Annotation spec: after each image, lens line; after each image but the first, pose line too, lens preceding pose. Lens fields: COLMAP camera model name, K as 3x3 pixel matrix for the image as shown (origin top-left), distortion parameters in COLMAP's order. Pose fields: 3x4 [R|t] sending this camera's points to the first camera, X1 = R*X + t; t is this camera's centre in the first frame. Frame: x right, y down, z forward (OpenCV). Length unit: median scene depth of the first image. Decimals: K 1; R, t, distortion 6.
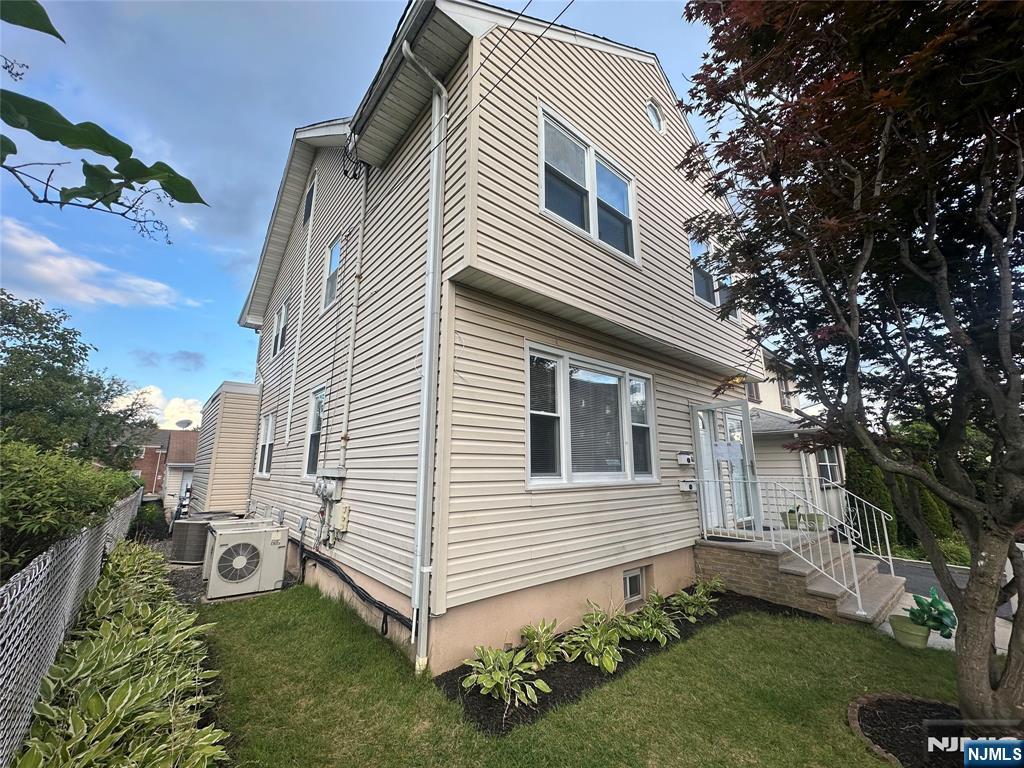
lens RADIAL K [[408.7, 0, 511.8], [0, 408.7, 384.3], [0, 0, 1]] dist [-0.000923, 0.000558]
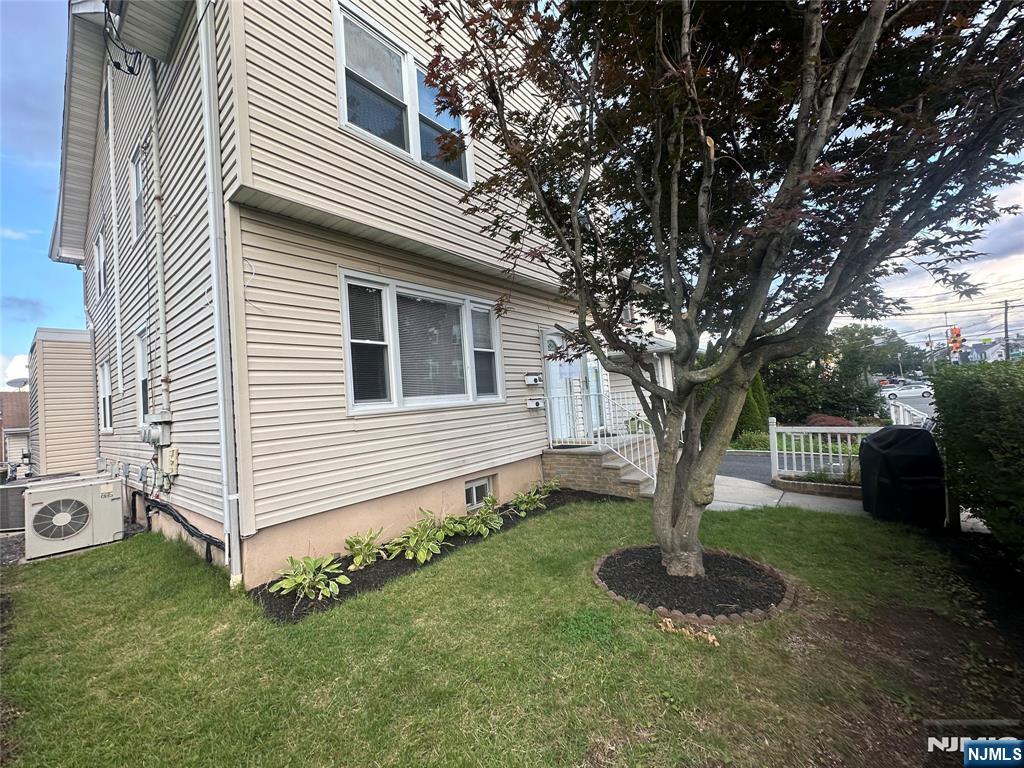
lens RADIAL K [[408.7, 0, 511.8], [0, 408.7, 384.3], [0, 0, 1]] dist [-0.000923, 0.000558]
pose [[0.981286, -0.068413, 0.179993, 0.234297], [0.039619, 0.986490, 0.158958, 0.027204], [-0.188436, -0.148852, 0.970739, -0.067584]]
